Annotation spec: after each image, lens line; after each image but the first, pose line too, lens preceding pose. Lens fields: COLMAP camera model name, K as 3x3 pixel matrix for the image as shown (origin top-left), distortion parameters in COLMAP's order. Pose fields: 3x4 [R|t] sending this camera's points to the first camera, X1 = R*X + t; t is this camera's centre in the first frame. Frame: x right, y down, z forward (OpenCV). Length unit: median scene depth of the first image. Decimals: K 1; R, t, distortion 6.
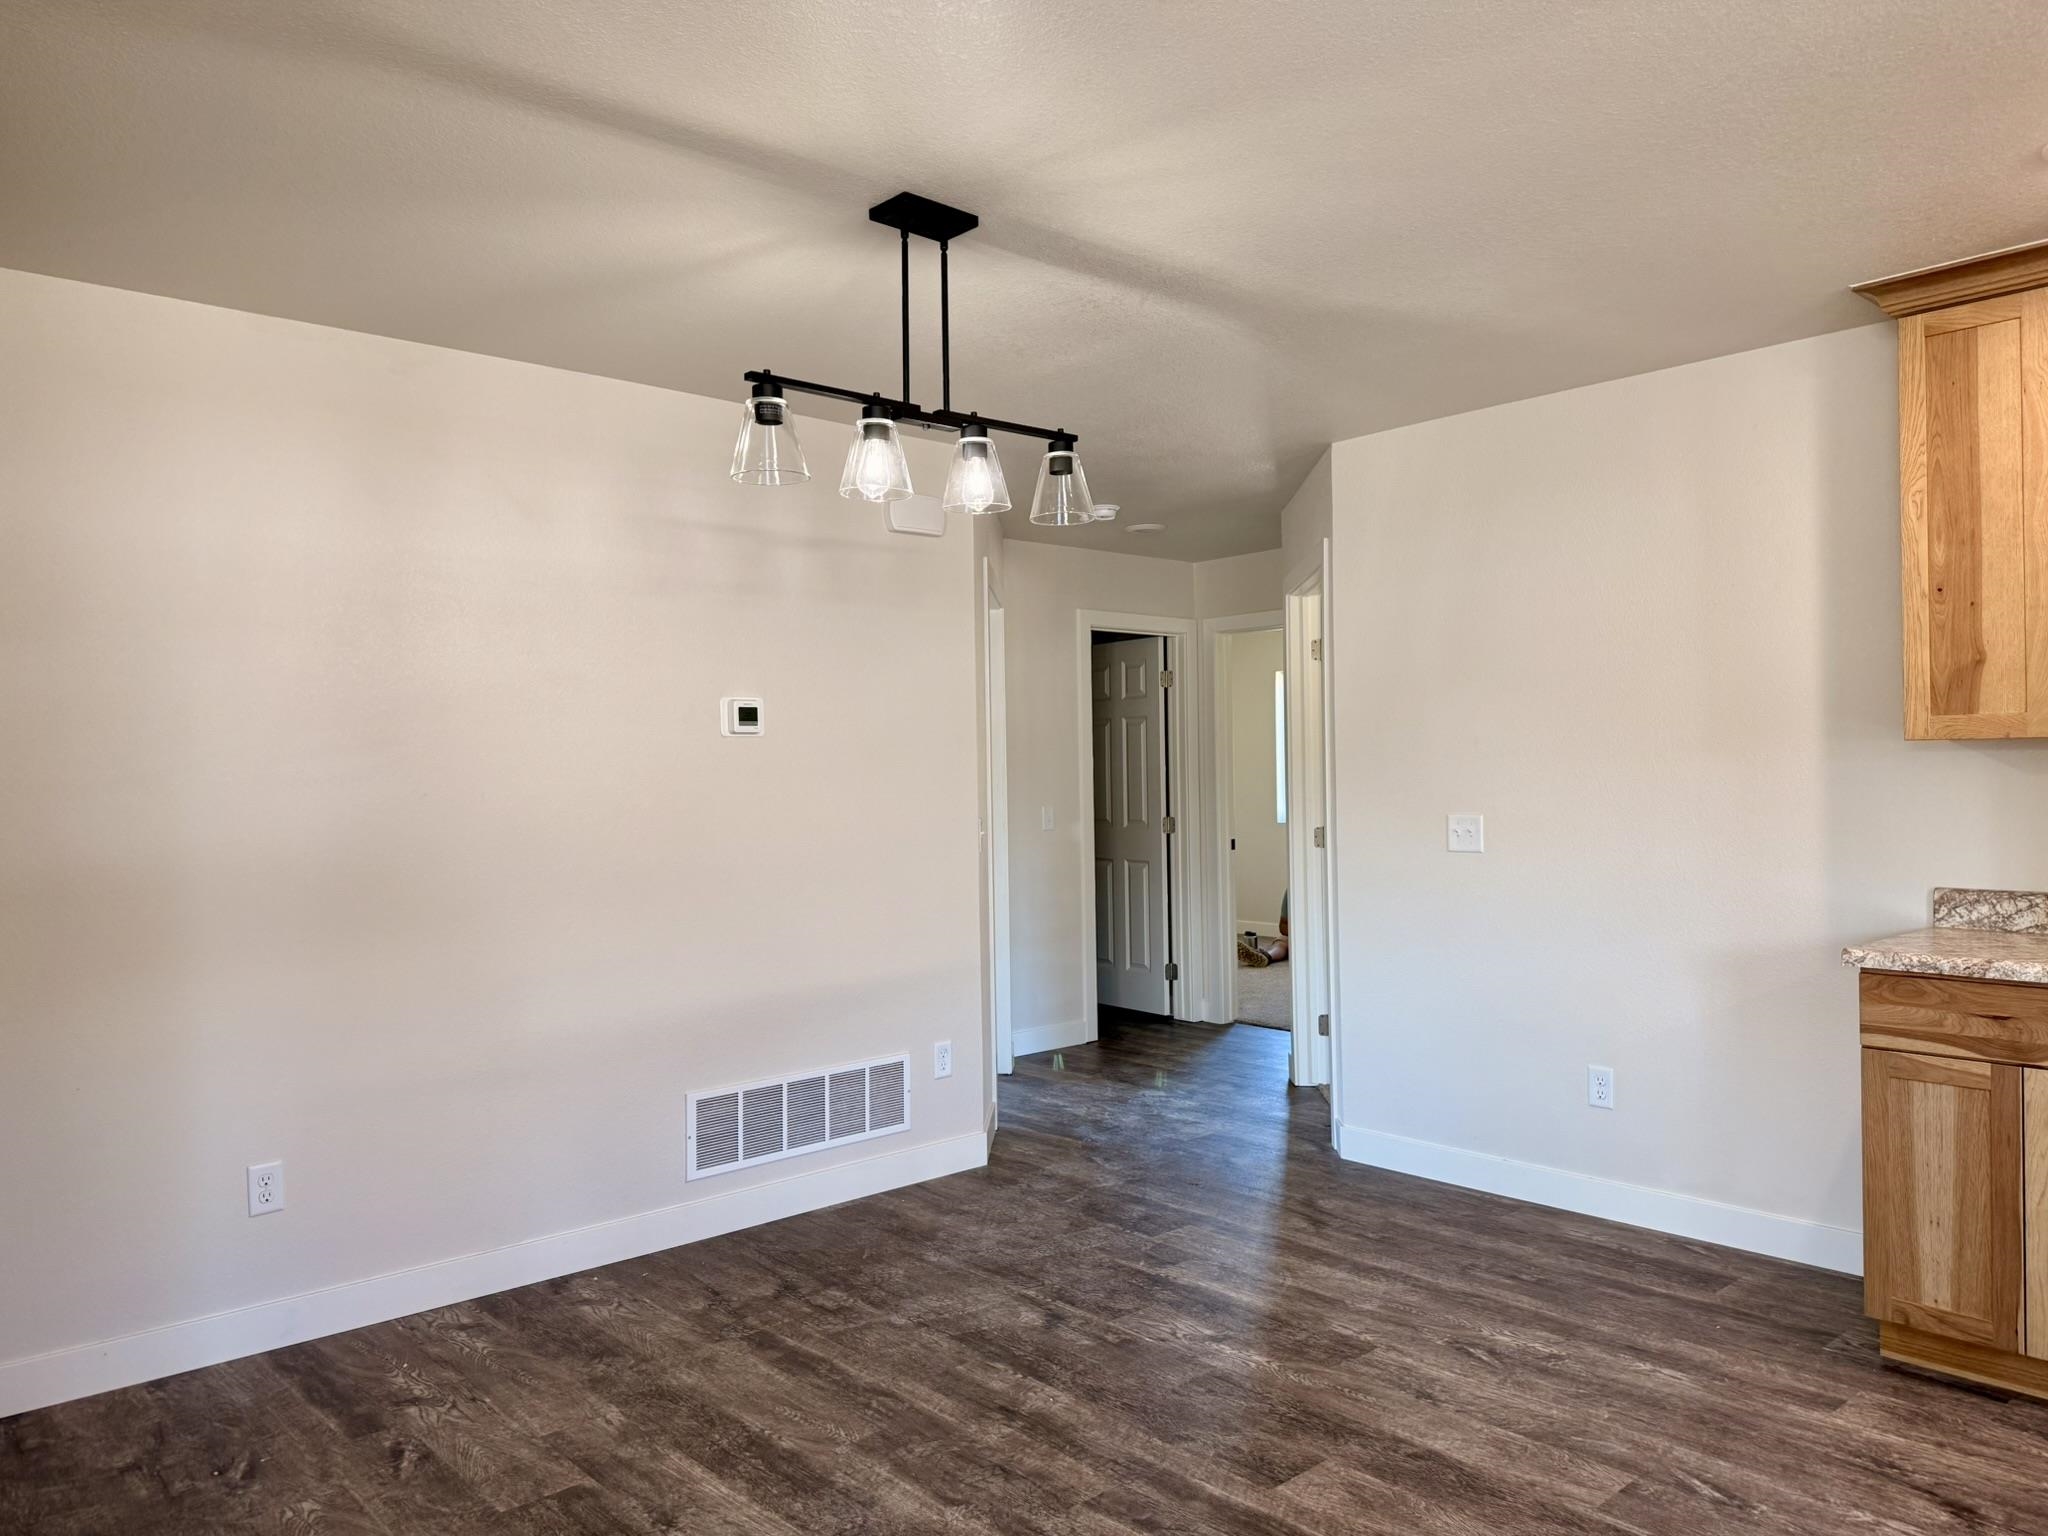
lens RADIAL K [[1453.0, 0, 1012.5], [0, 1453.0, 769.3], [0, 0, 1]] dist [0.018644, -0.023142]
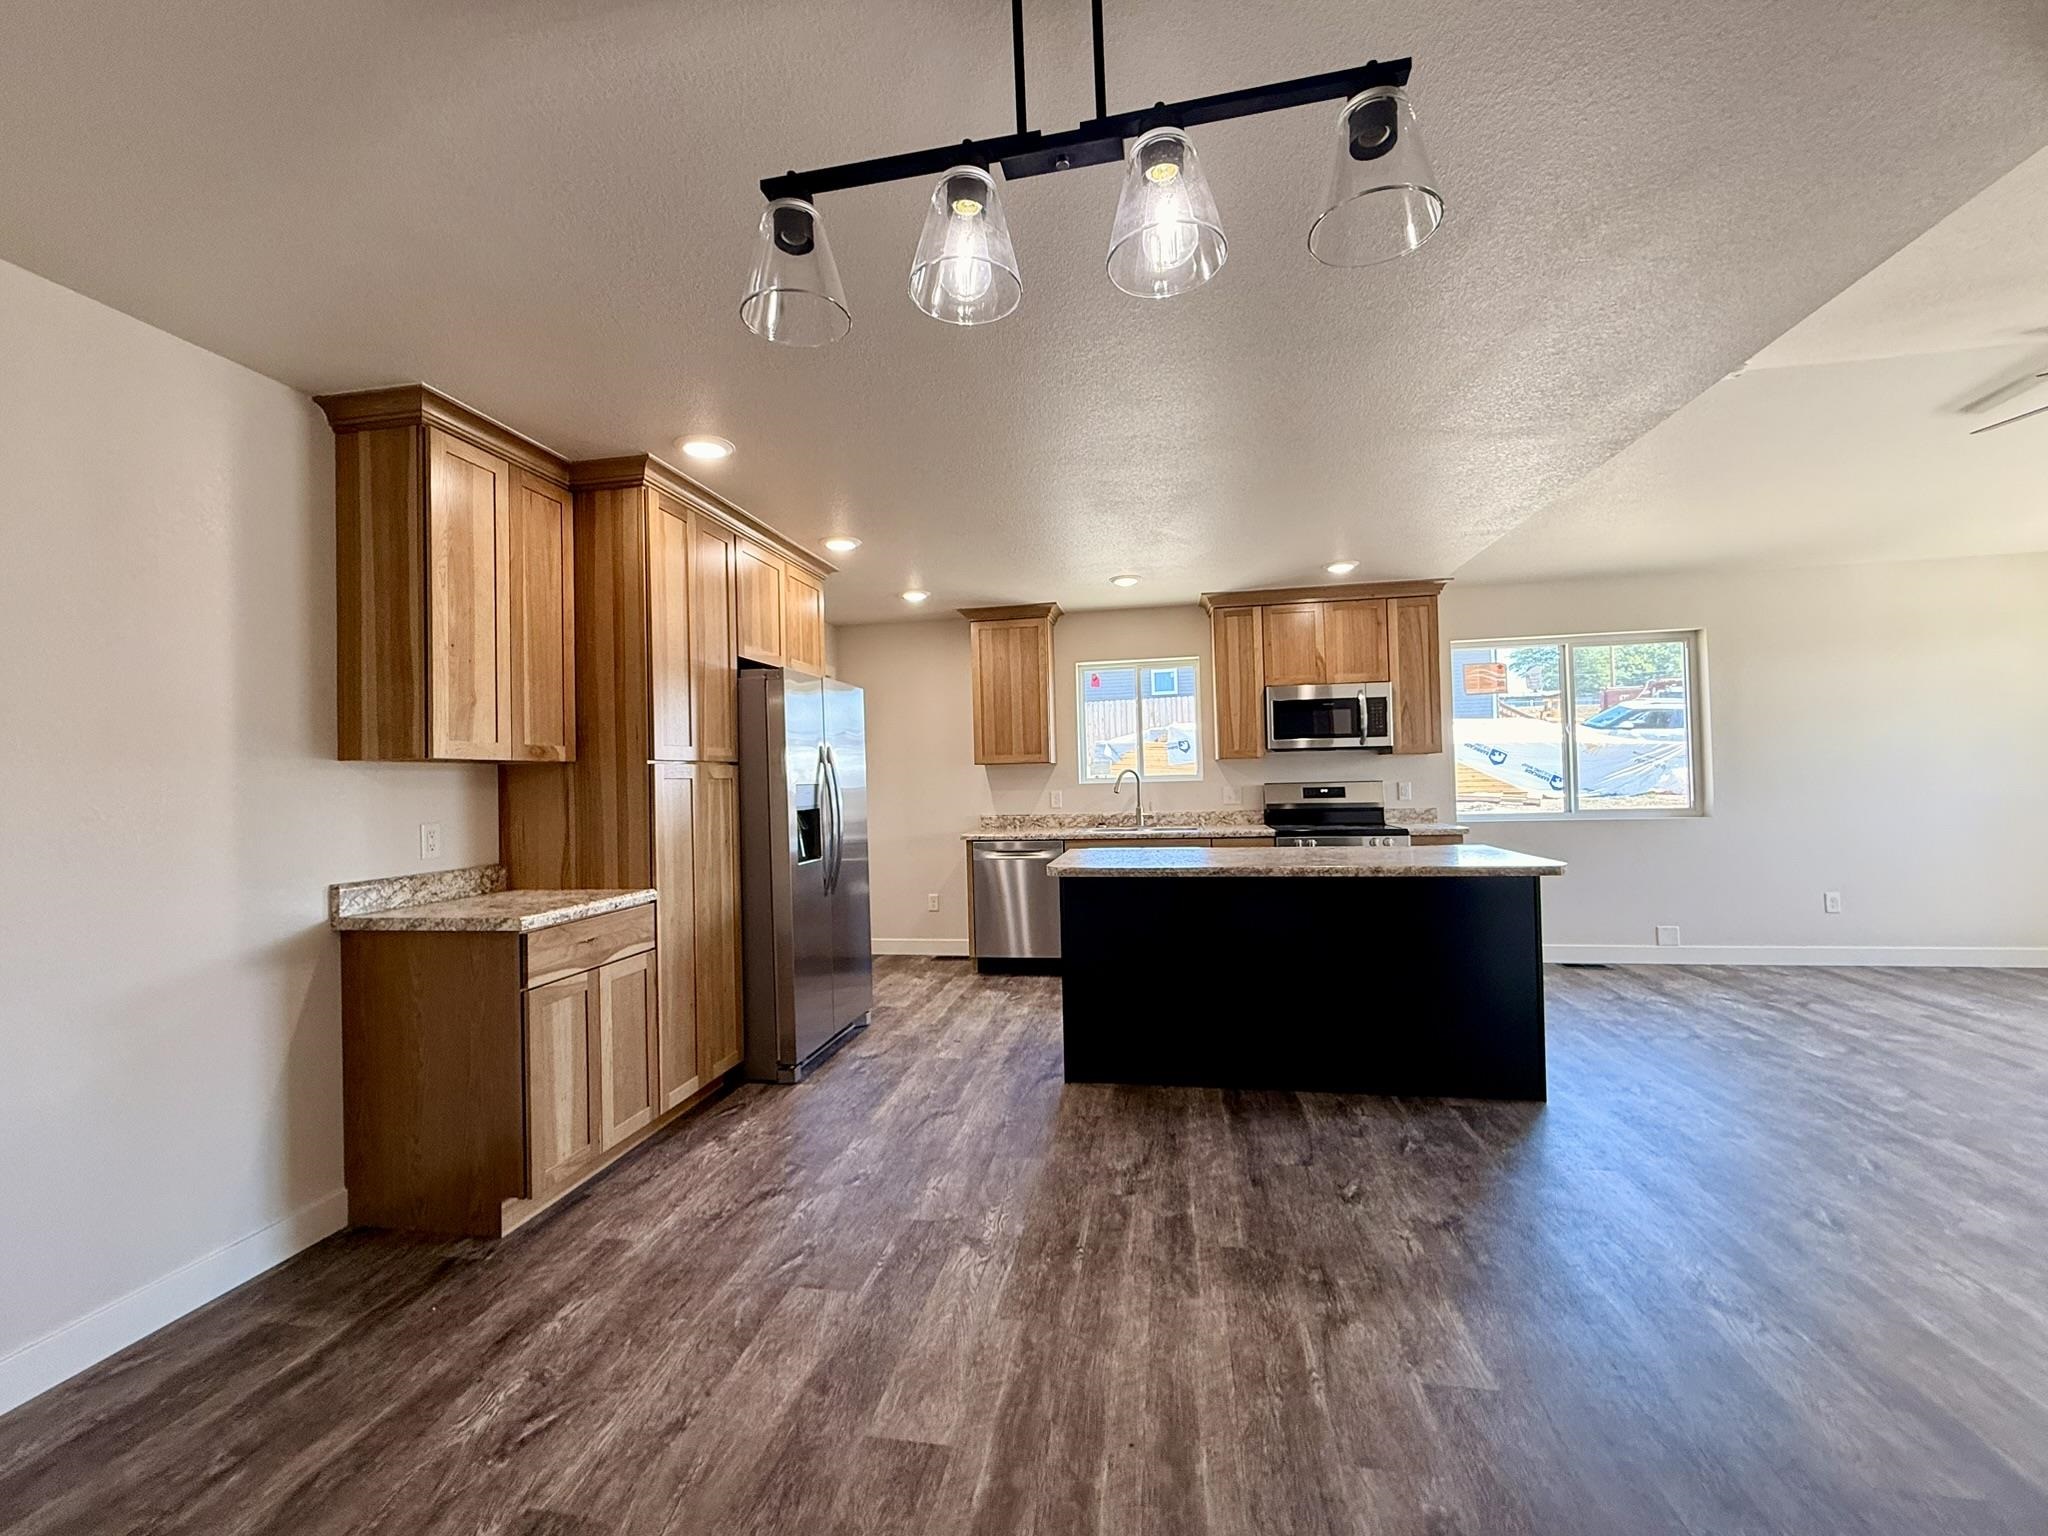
lens RADIAL K [[847.2, 0, 1018.0], [0, 847.2, 767.1], [0, 0, 1]] dist [-0.000914, -0.000053]
pose [[-0.615140, 0.045321, 0.787114, -0.292871], [0.035927, 0.998921, -0.029439, 0.029605], [-0.787599, 0.010169, -0.616104, 1.131484]]
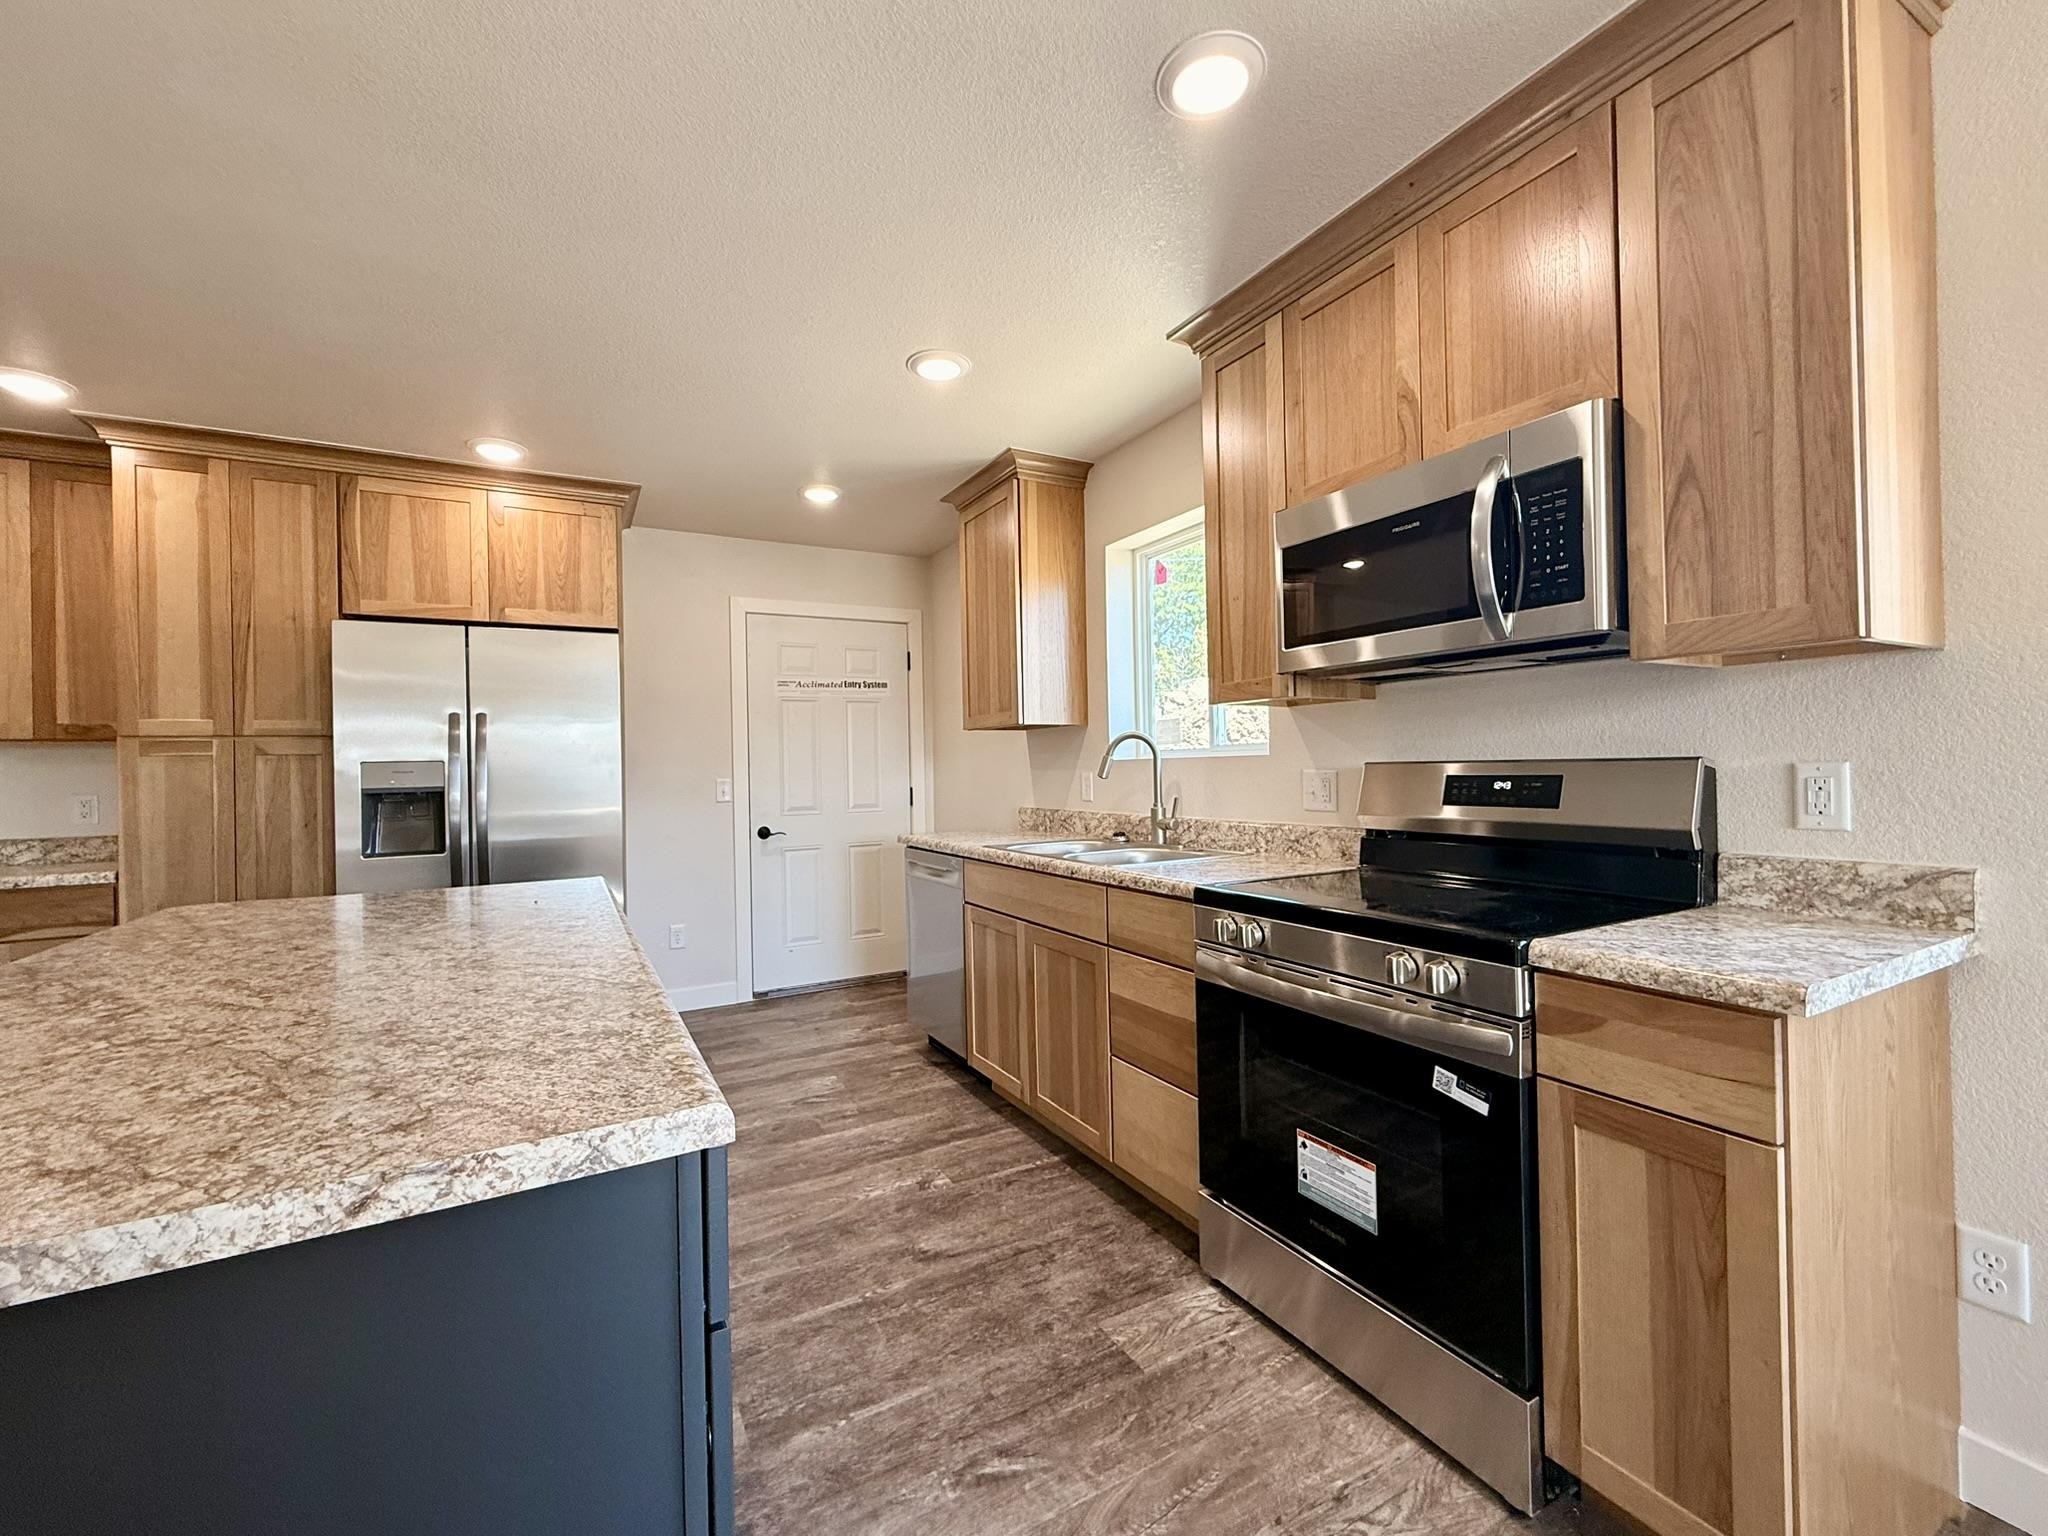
lens RADIAL K [[846.4, 0, 1014.1], [0, 846.4, 763.6], [0, 0, 1]] dist [0.002098, 0.000155]
pose [[0.228098, 0.017270, 0.973485, 0.048437], [0.014348, 0.999674, -0.021097, 0.041476], [-0.973532, 0.018780, 0.227776, -0.276028]]
